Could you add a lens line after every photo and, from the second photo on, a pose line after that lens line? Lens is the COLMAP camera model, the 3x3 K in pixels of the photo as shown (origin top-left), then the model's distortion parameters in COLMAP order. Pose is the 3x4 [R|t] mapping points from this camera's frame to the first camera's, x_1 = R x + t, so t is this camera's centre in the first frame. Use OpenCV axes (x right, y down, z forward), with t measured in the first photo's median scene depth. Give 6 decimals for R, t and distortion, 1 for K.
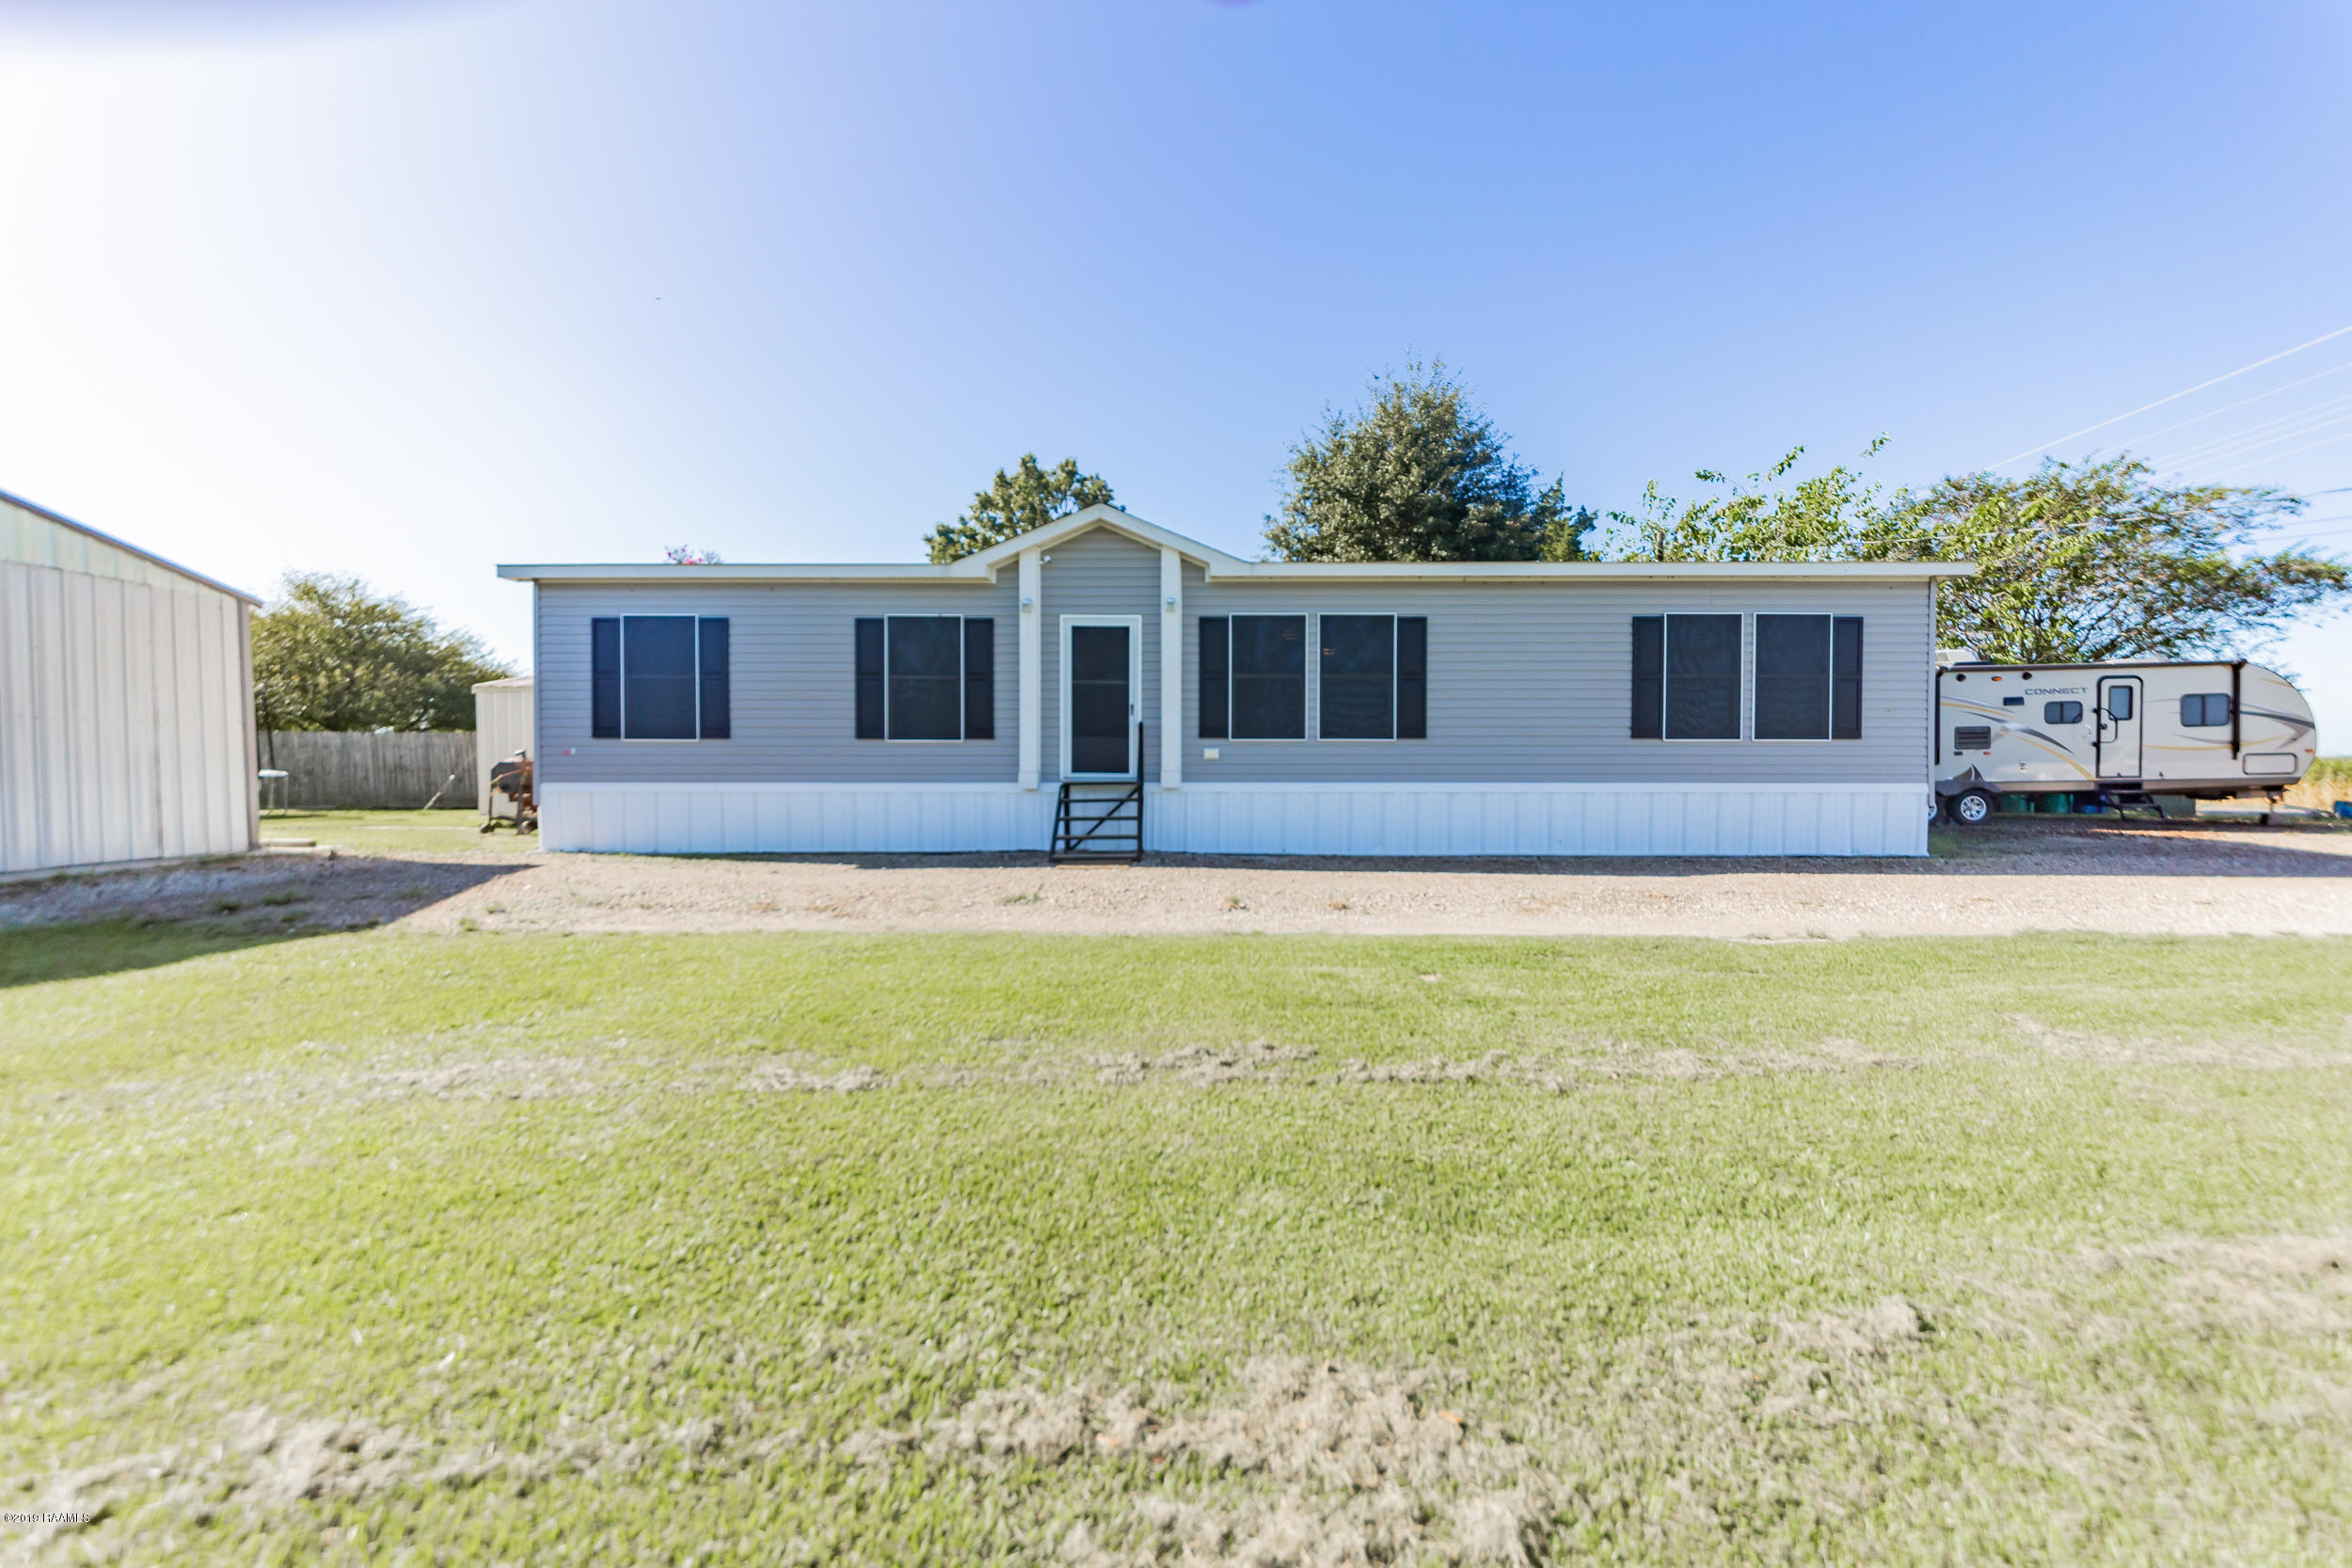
lens RADIAL K [[798.6, 0, 1177.1], [0, 798.6, 775.4], [0, 0, 1]] dist [-0.000362, -0.000095]
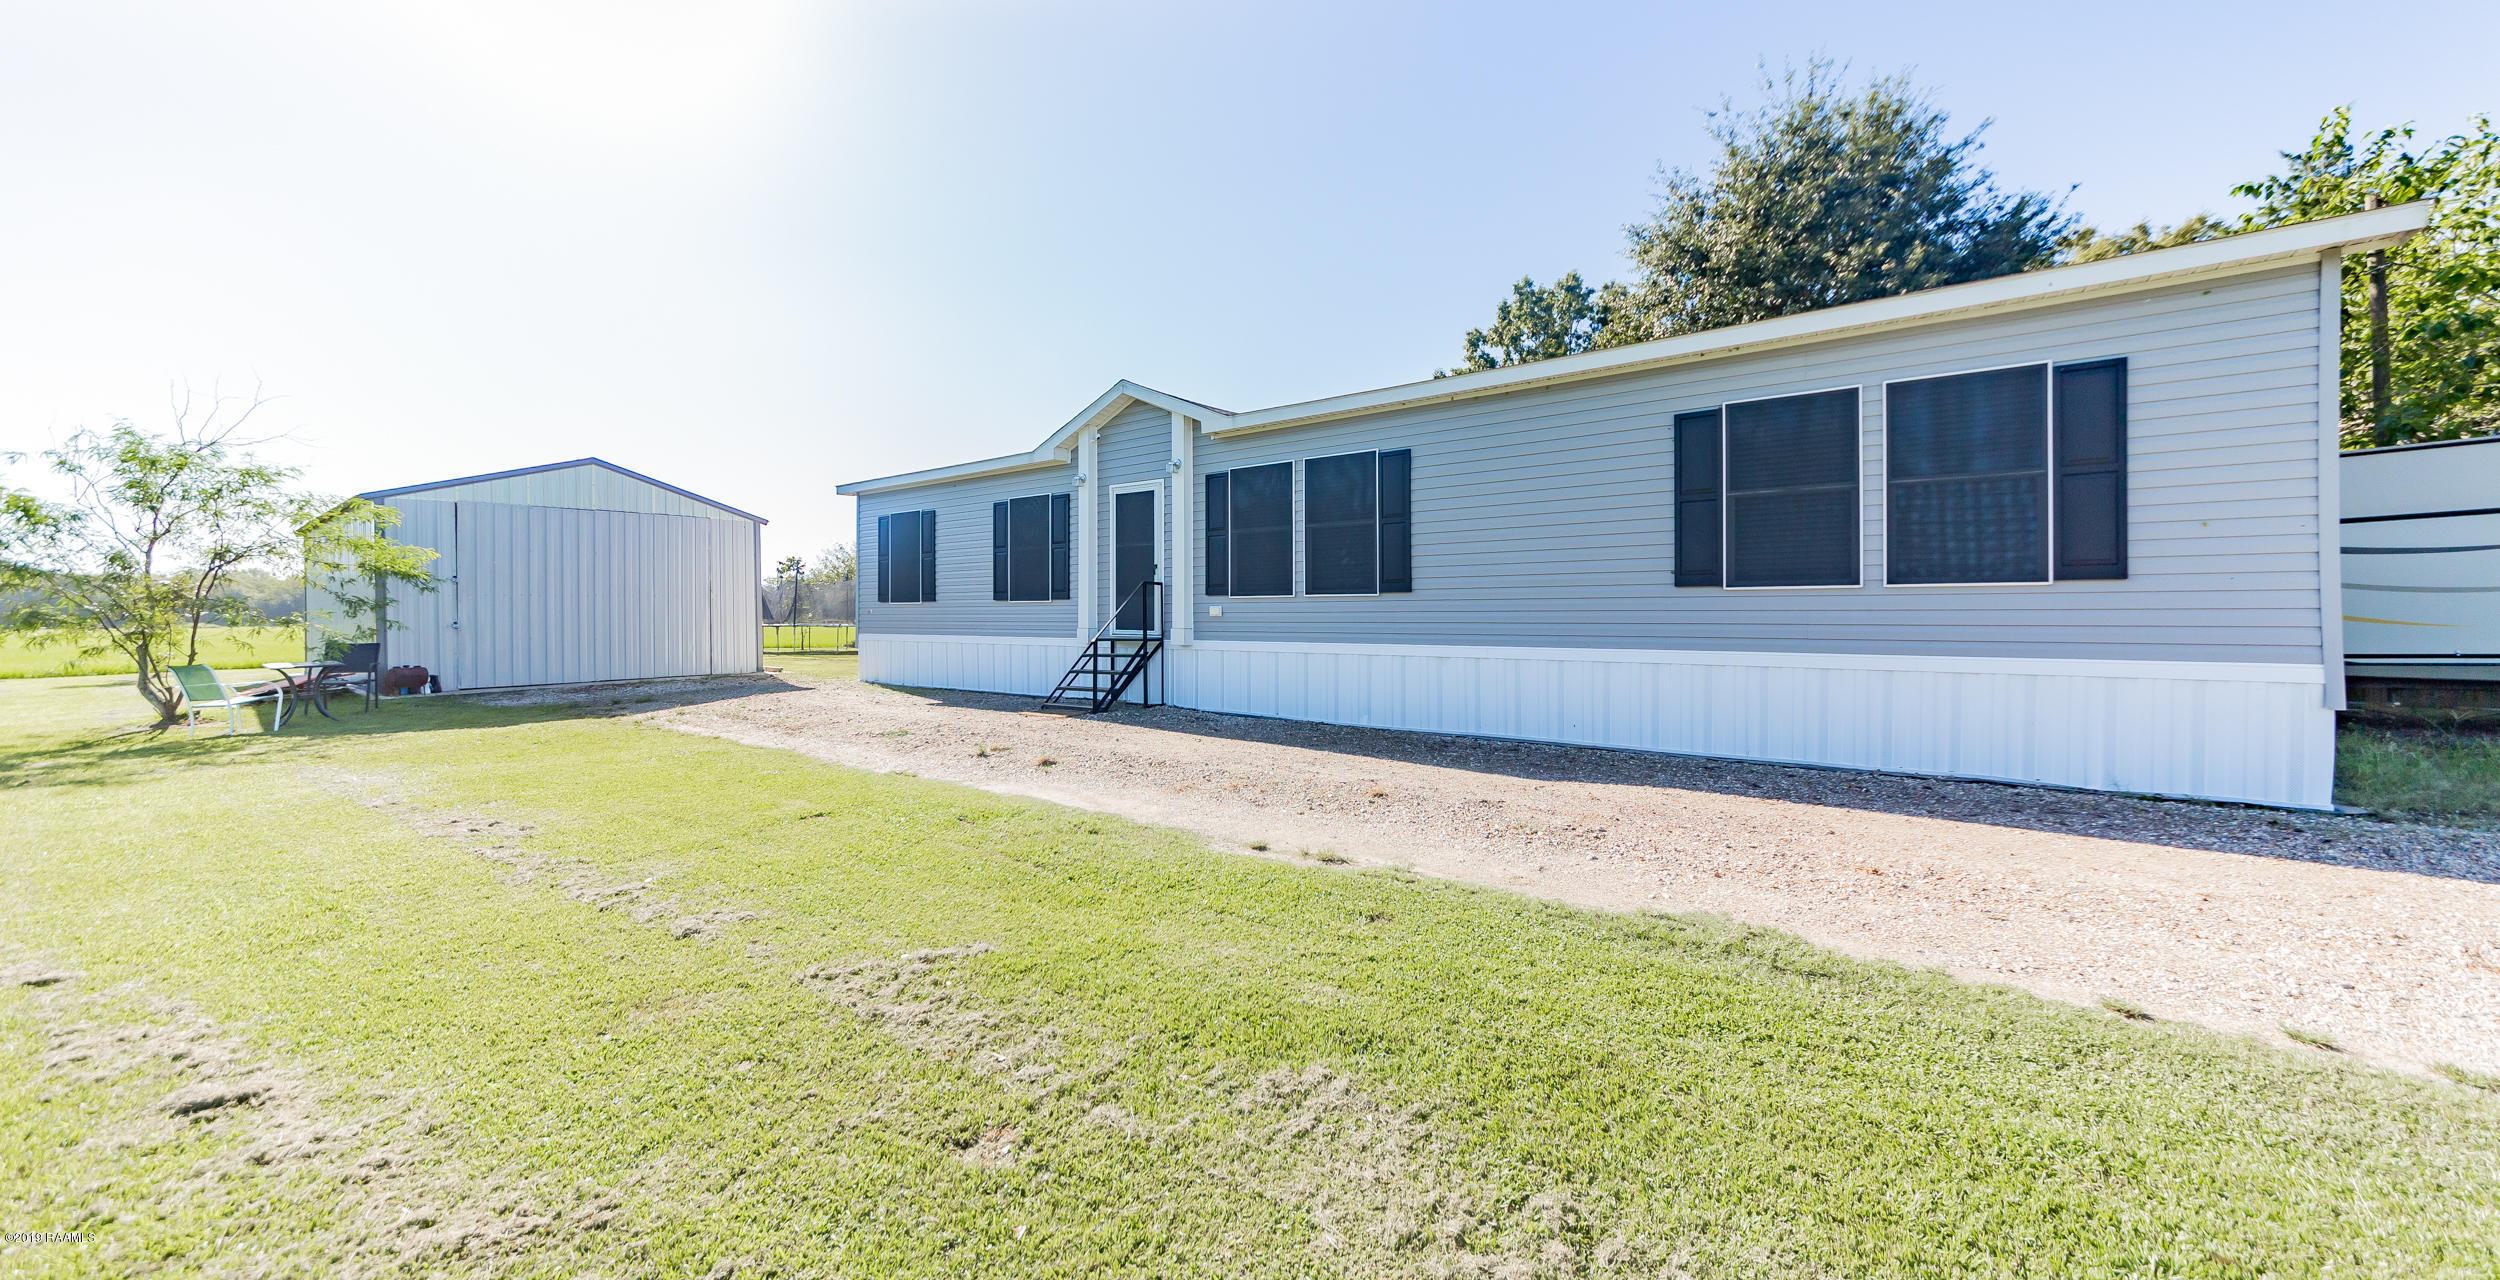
lens RADIAL K [[855.7, 0, 1252.3], [0, 855.7, 633.8], [0, 0, 1]] dist [0.003131, 0.000180]
pose [[0.809451, 0.011449, -0.587076, 0.704332], [-0.009508, 0.999934, 0.006392, -0.006543], [0.587111, 0.000408, 0.809507, 0.168877]]
